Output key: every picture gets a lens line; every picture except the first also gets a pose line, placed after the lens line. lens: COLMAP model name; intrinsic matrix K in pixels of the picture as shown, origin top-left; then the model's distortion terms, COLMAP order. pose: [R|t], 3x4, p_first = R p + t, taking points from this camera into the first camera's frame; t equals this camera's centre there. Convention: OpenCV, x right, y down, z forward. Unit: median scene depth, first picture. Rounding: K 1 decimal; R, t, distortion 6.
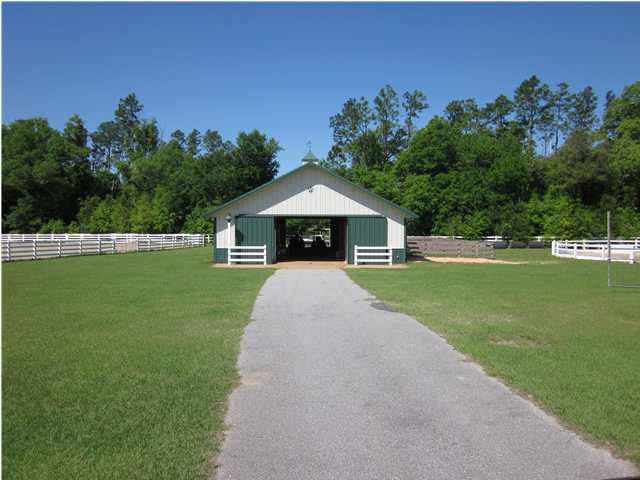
lens RADIAL K [[553.4, 0, 319.9], [0, 553.4, 240.7], [0, 0, 1]] dist [-0.027376, 0.024004]
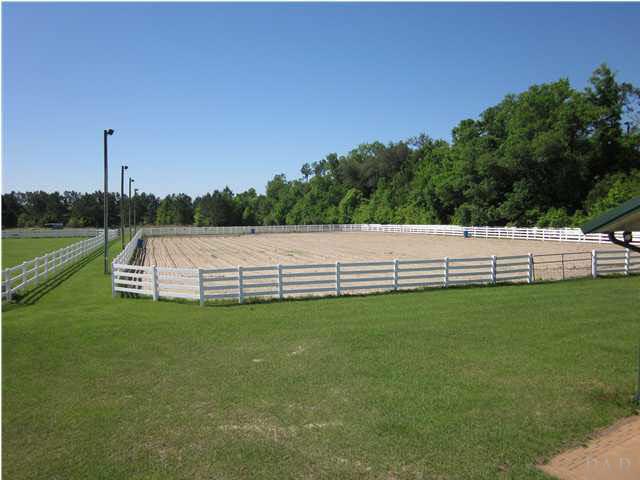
lens RADIAL K [[553.4, 0, 318.7], [0, 553.4, 241.5], [0, 0, 1]] dist [-0.027376, 0.024004]
pose [[0.548353, 0.029253, -0.835735, -0.031603], [-0.000729, 0.999404, 0.034504, -0.018719], [0.836246, -0.018311, 0.548048, 0.321596]]
